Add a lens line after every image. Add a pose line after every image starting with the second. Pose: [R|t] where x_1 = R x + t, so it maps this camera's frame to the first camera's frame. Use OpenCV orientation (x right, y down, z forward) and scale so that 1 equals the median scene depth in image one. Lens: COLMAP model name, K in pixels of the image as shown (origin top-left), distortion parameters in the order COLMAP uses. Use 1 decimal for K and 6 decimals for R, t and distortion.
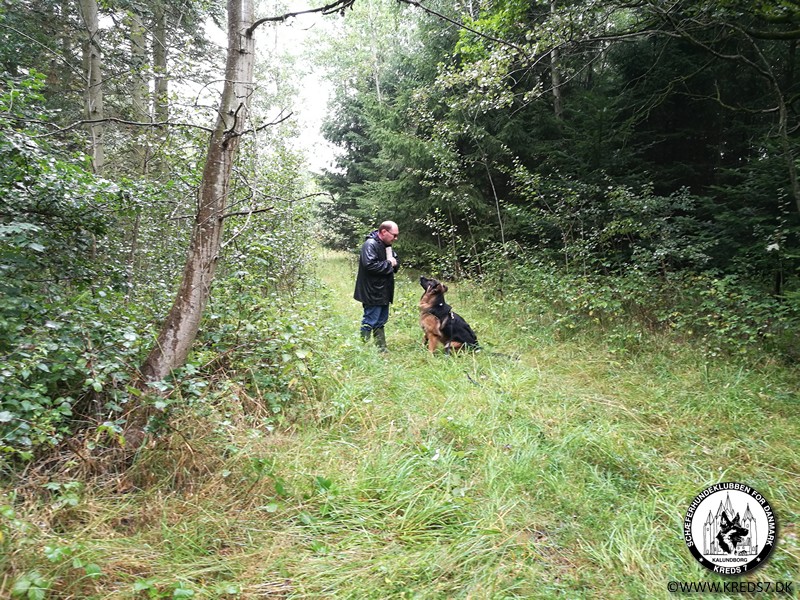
lens RADIAL K [[626.0, 0, 397.7], [0, 626.0, 297.6], [0, 0, 1]] dist [0.003122, 0.010035]
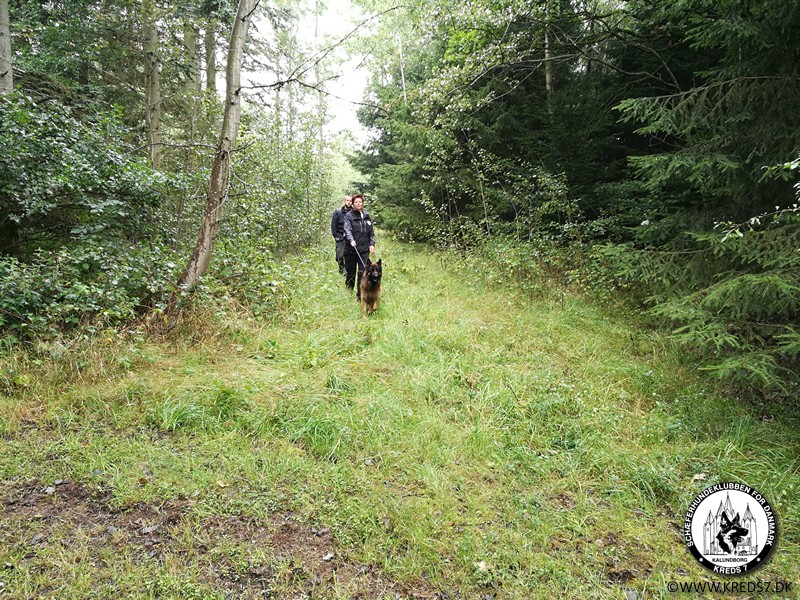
lens RADIAL K [[636.2, 0, 404.4], [0, 636.2, 299.5], [0, 0, 1]] dist [0.003464, 0.007390]
pose [[0.997049, 0.019342, -0.074295, 0.156439], [-0.016760, 0.999239, 0.035218, 0.036752], [0.074919, -0.033869, 0.996614, -0.319417]]
